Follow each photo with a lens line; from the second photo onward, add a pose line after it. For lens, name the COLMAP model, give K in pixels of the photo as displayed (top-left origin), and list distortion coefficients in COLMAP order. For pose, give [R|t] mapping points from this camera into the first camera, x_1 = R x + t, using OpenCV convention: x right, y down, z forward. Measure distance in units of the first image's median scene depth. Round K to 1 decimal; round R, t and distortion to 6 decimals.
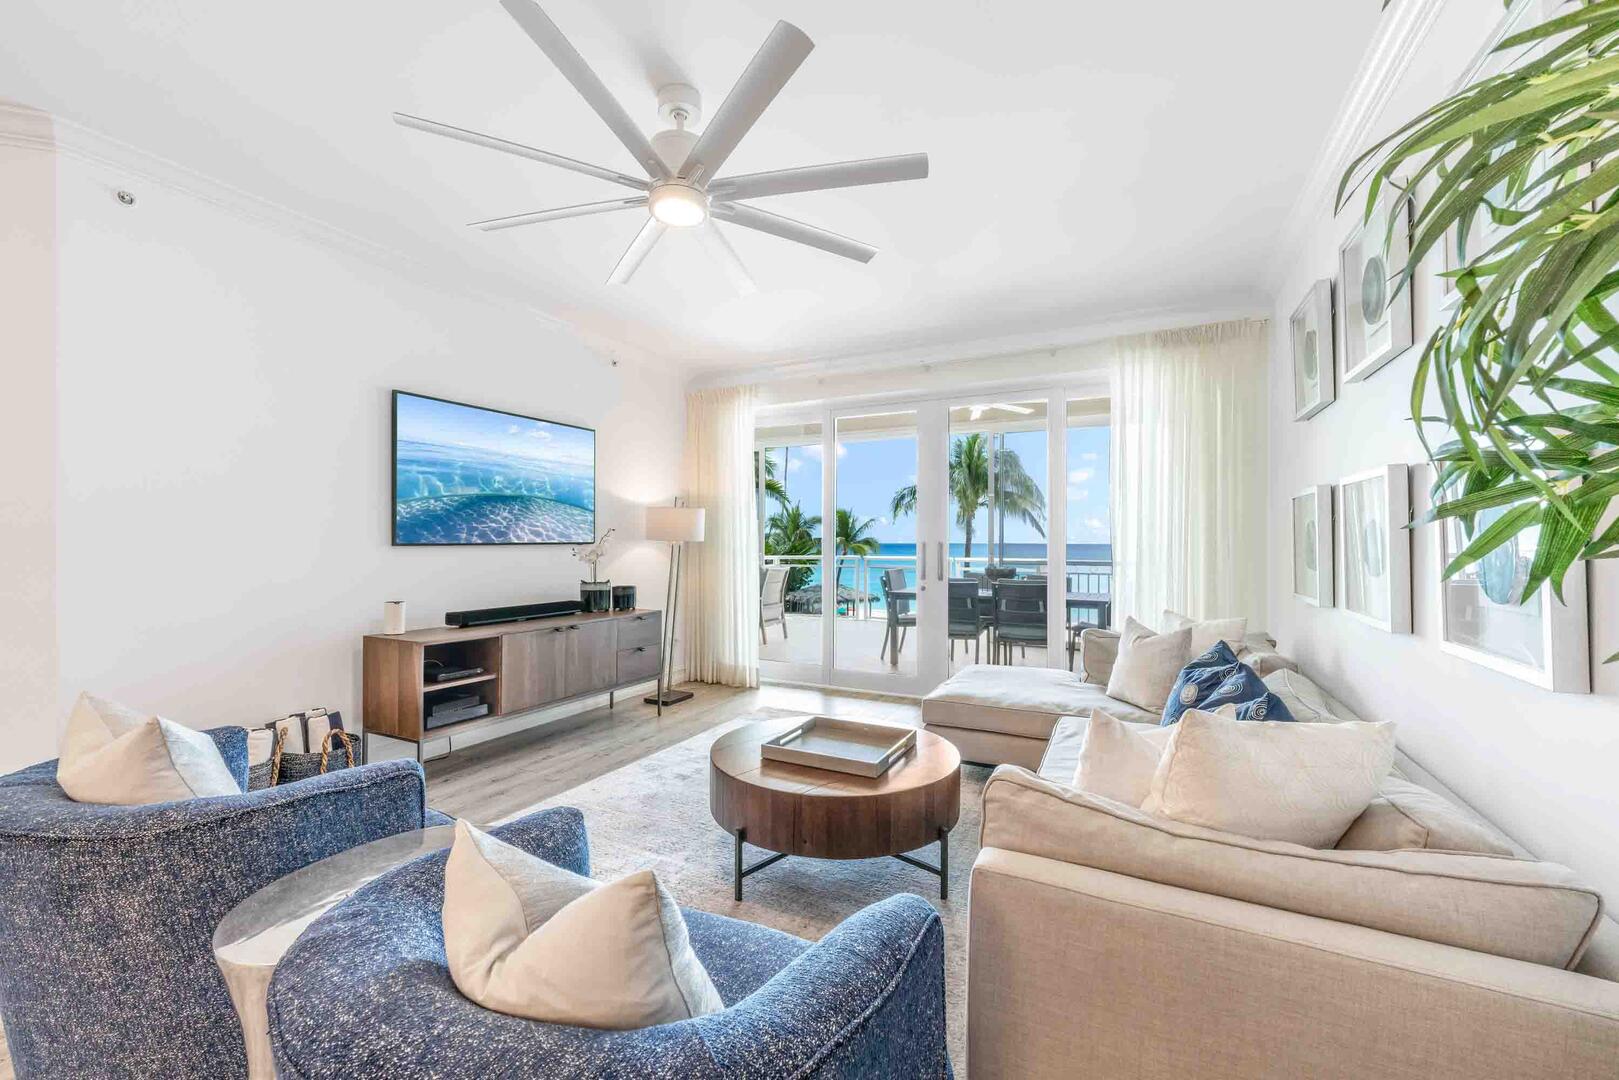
lens RADIAL K [[663.1, 0, 801.6], [0, 663.1, 537.1], [0, 0, 1]] dist [0.003443, -0.000823]
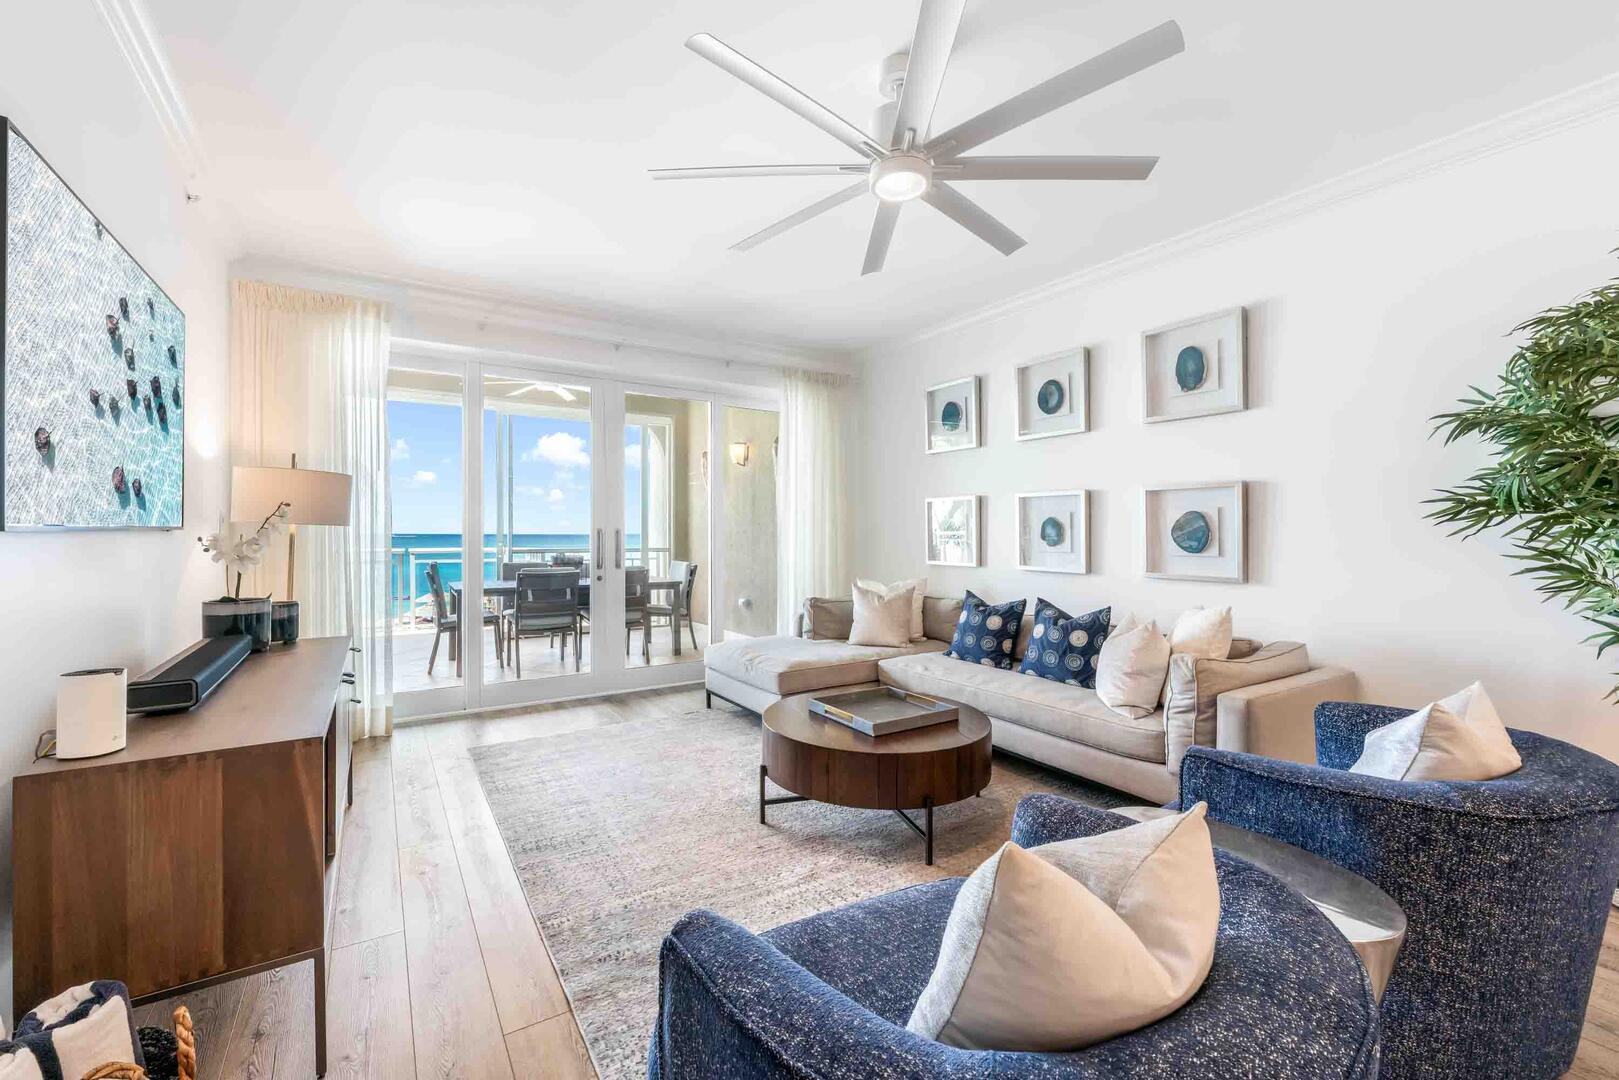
lens RADIAL K [[663.1, 0, 803.9], [0, 663.1, 531.4], [0, 0, 1]] dist [0.003443, -0.000823]
pose [[0.502891, 0.001359, 0.864349, -0.588639], [-0.009640, 0.999945, 0.004036, 0.004925], [-0.864296, -0.010362, 0.502876, 0.337559]]
